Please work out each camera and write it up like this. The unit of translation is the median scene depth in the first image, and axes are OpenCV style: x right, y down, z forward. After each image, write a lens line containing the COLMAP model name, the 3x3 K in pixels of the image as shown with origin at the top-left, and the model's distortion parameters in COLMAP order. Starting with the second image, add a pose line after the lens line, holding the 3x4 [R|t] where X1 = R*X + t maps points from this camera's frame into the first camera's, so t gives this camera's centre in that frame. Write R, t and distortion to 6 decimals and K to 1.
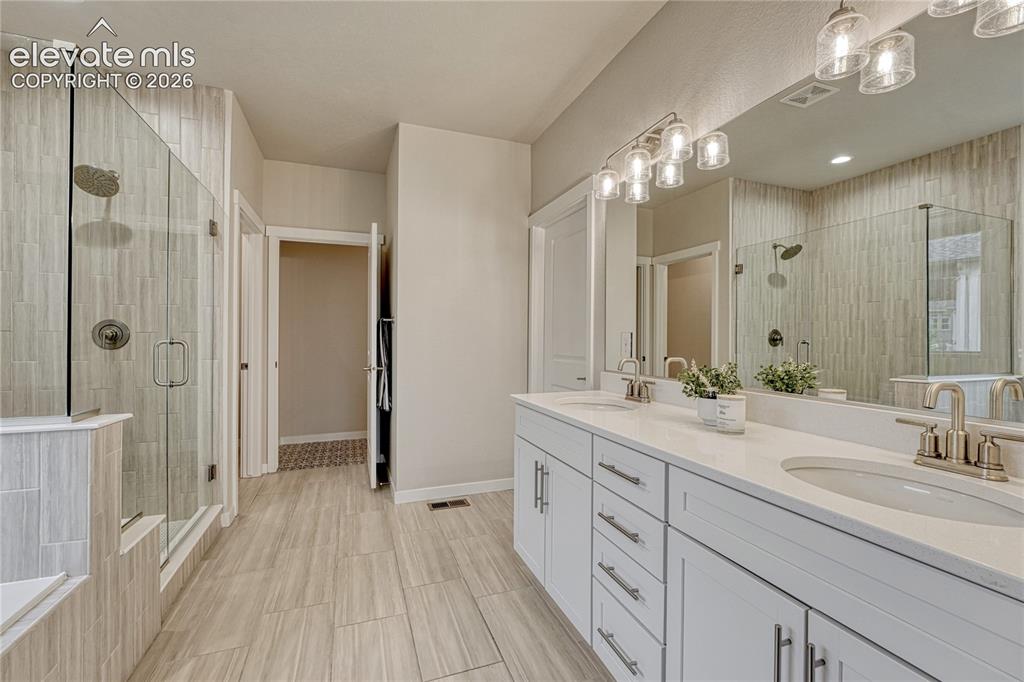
lens RADIAL K [[432.2, 0, 514.9], [0, 432.2, 338.5], [0, 0, 1]] dist [-0.005080, -0.000002]
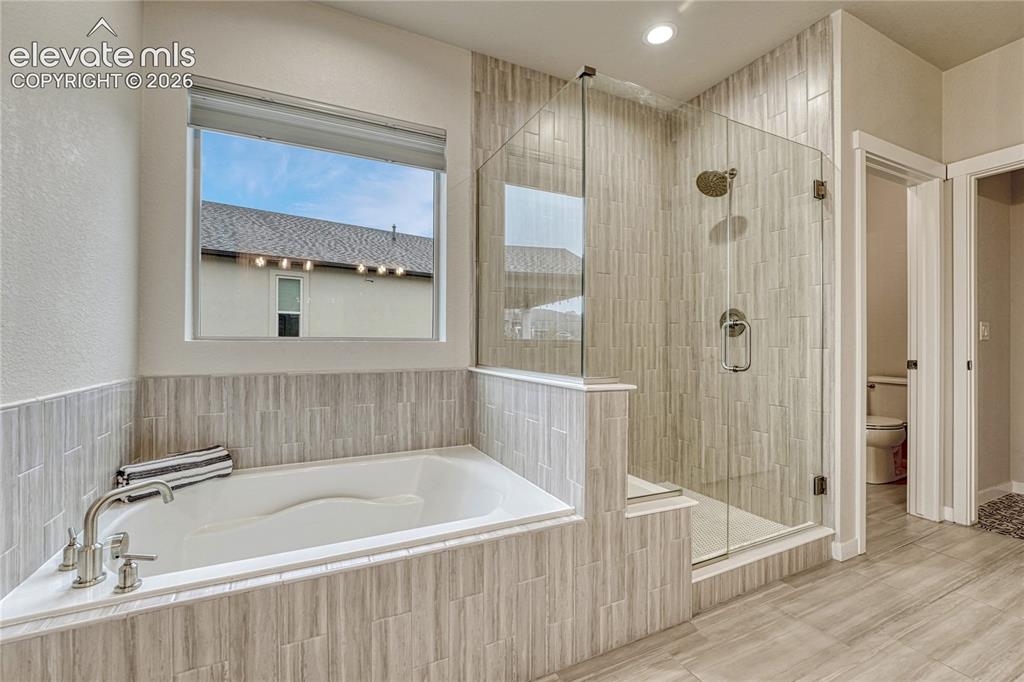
lens RADIAL K [[432.2, 0, 515.2], [0, 432.2, 339.5], [0, 0, 1]] dist [-0.005080, -0.000002]
pose [[0.090155, -0.010853, -0.995869, 0.069561], [-0.002010, 0.999937, -0.011080, 0.042148], [0.995926, 0.003001, 0.090127, 0.343715]]
